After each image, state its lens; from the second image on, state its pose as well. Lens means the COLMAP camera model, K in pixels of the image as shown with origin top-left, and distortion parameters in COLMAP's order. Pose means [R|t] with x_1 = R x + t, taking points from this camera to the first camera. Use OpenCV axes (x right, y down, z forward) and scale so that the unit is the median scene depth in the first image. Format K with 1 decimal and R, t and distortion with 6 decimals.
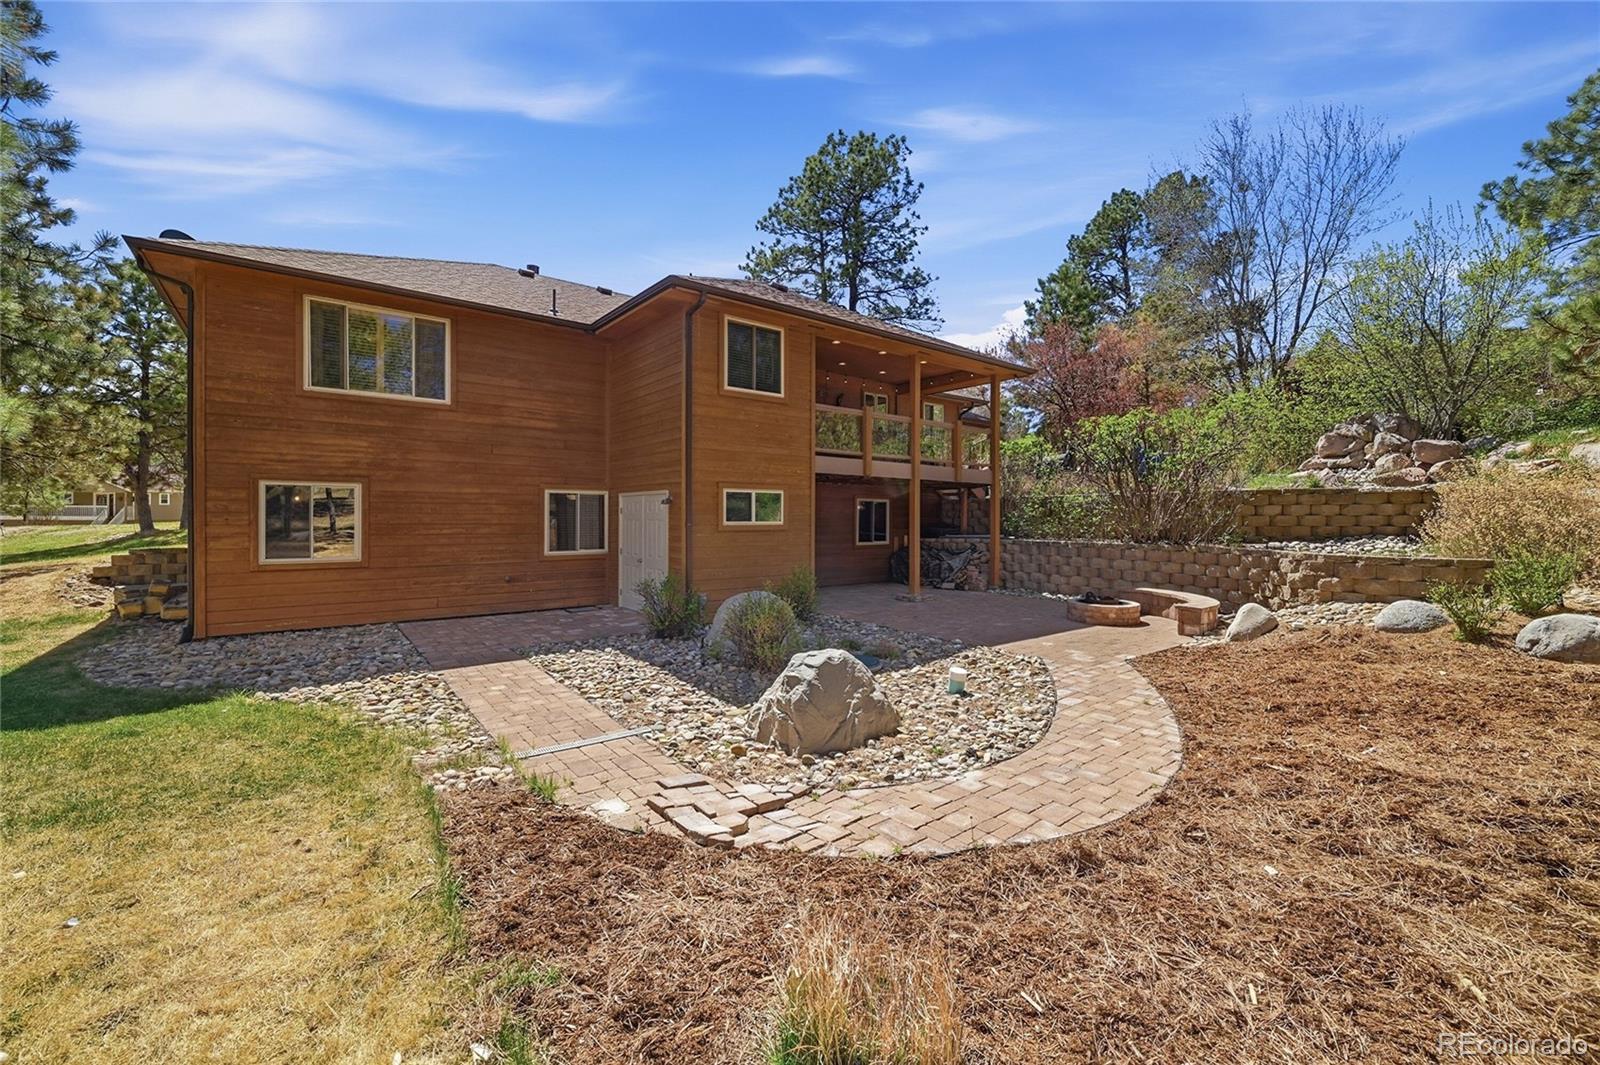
lens RADIAL K [[646.0, 0, 807.5], [0, 646.0, 524.6], [0, 0, 1]] dist [0.001314, 0.000237]
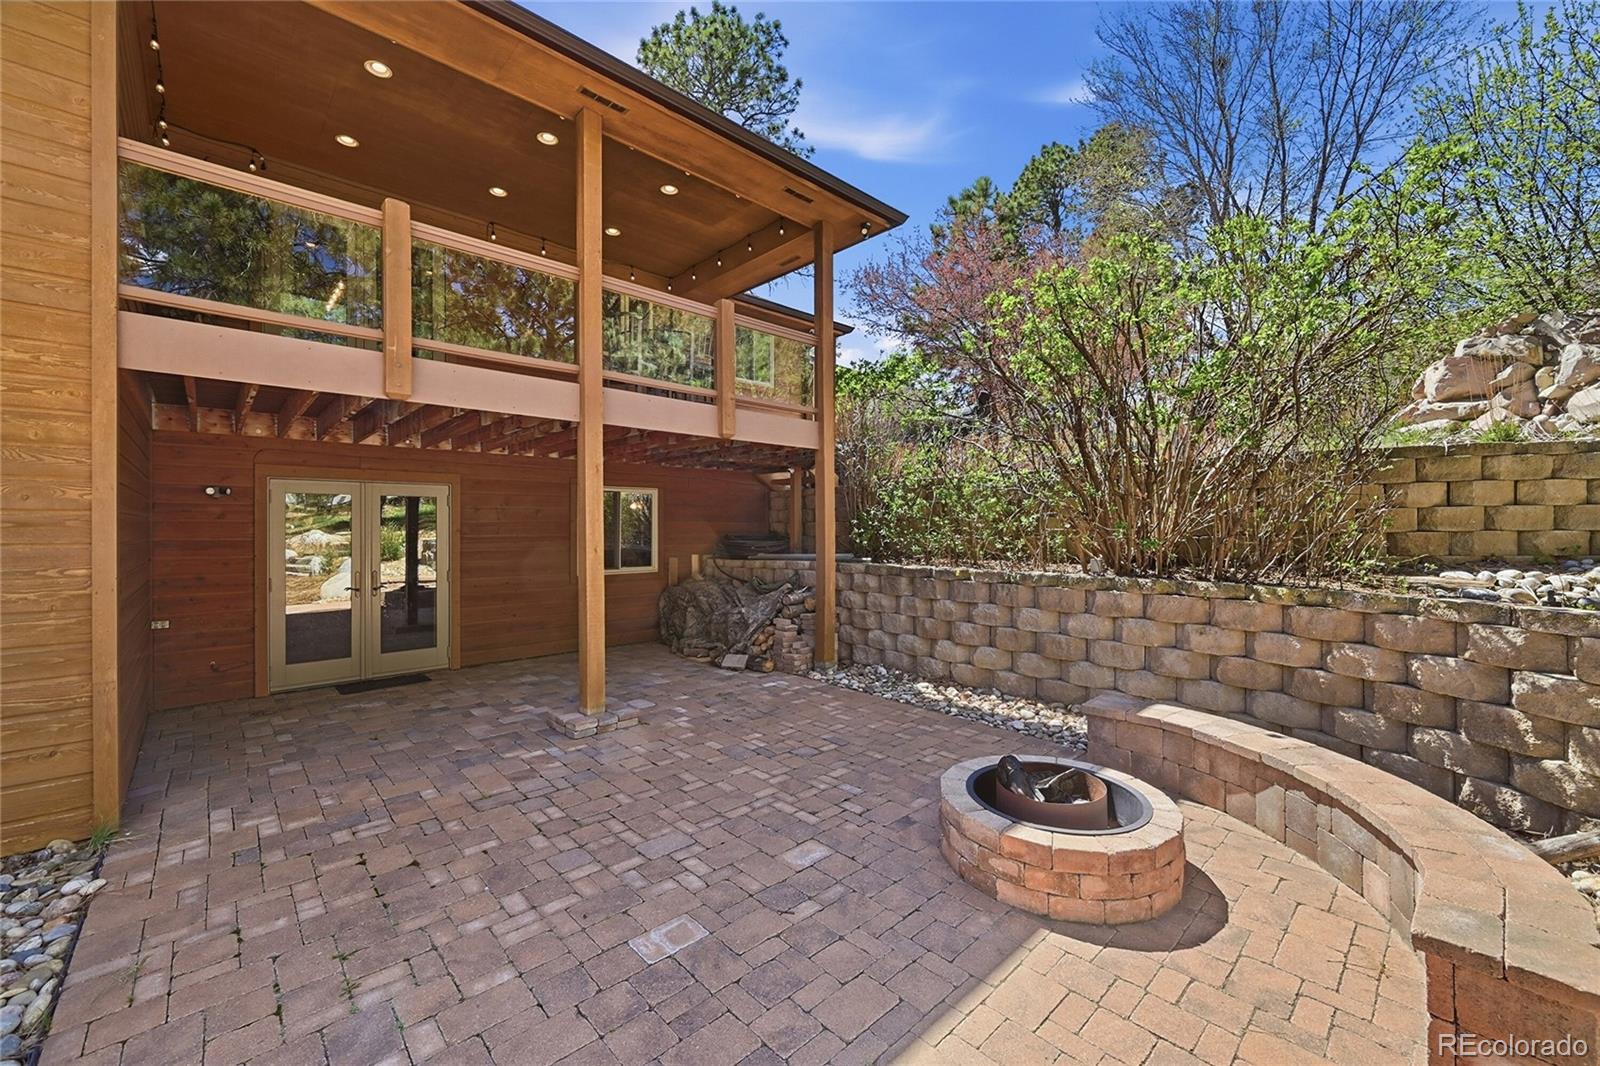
lens RADIAL K [[646.0, 0, 799.1], [0, 646.0, 534.0], [0, 0, 1]] dist [0.001314, 0.000237]
pose [[0.996772, -0.010830, 0.079551, 0.232548], [0.010759, 0.999941, 0.001323, -0.000895], [-0.079561, -0.000463, 0.996830, 0.521815]]
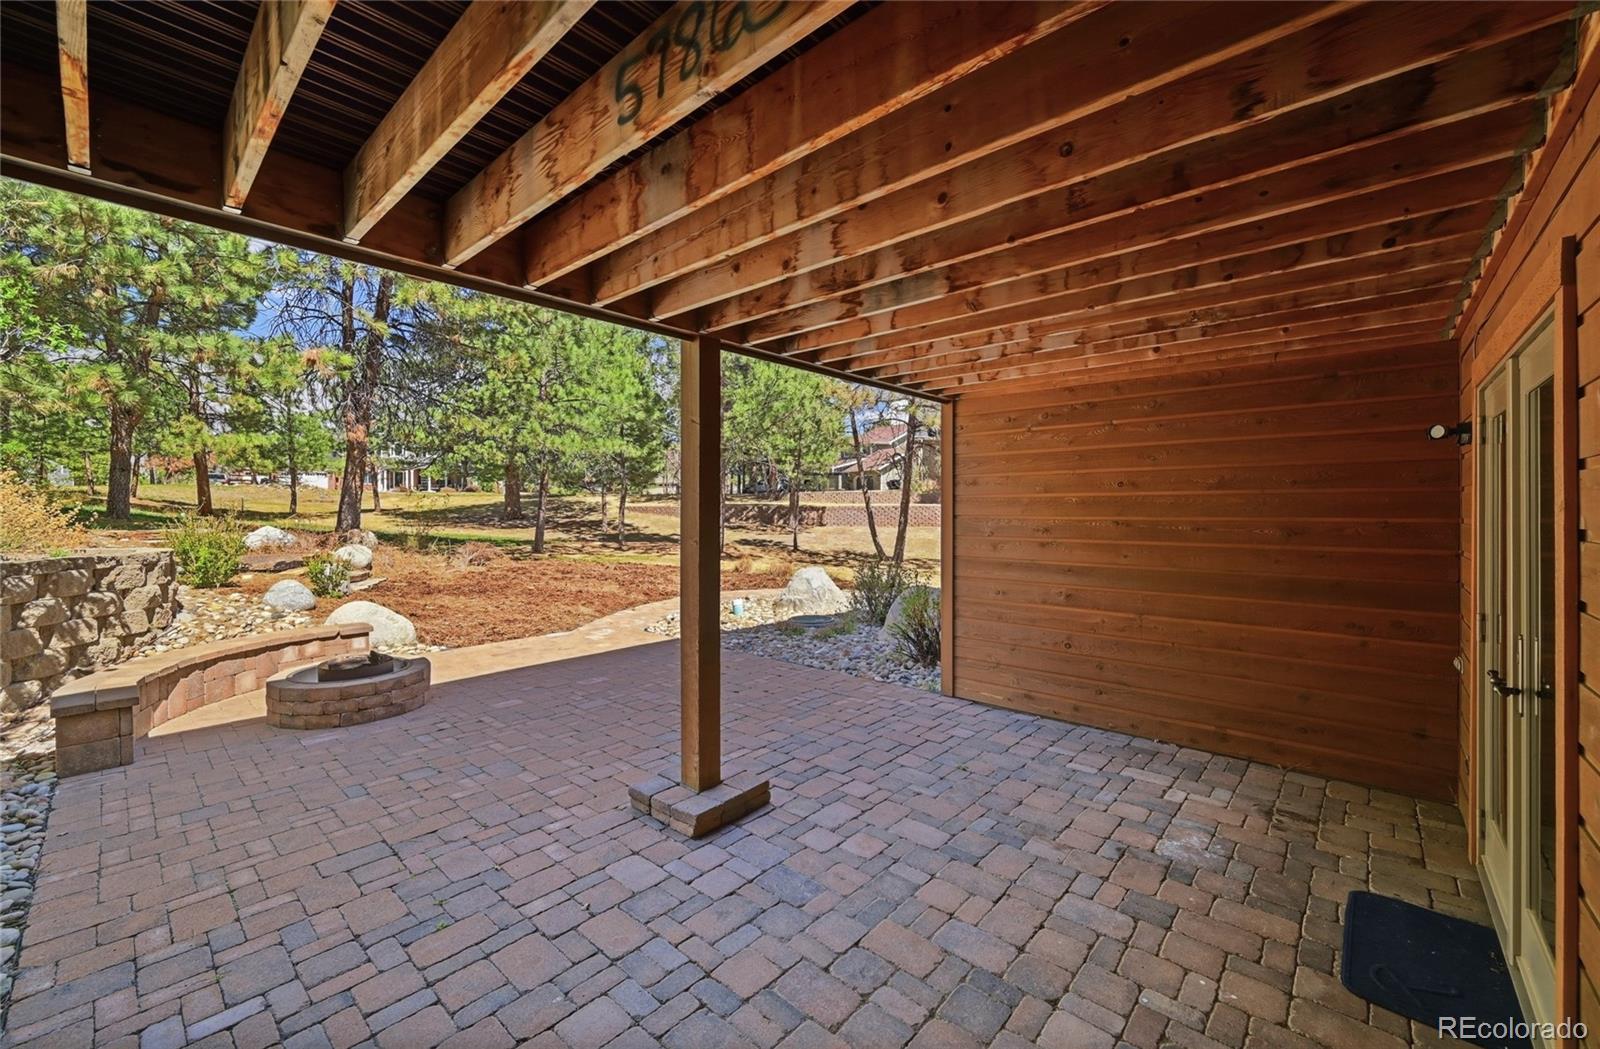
lens RADIAL K [[636.8, 0, 794.3], [0, 636.8, 513.4], [0, 0, 1]] dist [-0.001364, -0.000013]
pose [[-0.986719, -0.004159, -0.162386, 0.146322], [-0.006567, 0.999876, 0.014298, -0.005714], [0.162307, 0.015174, -0.986624, 1.149853]]
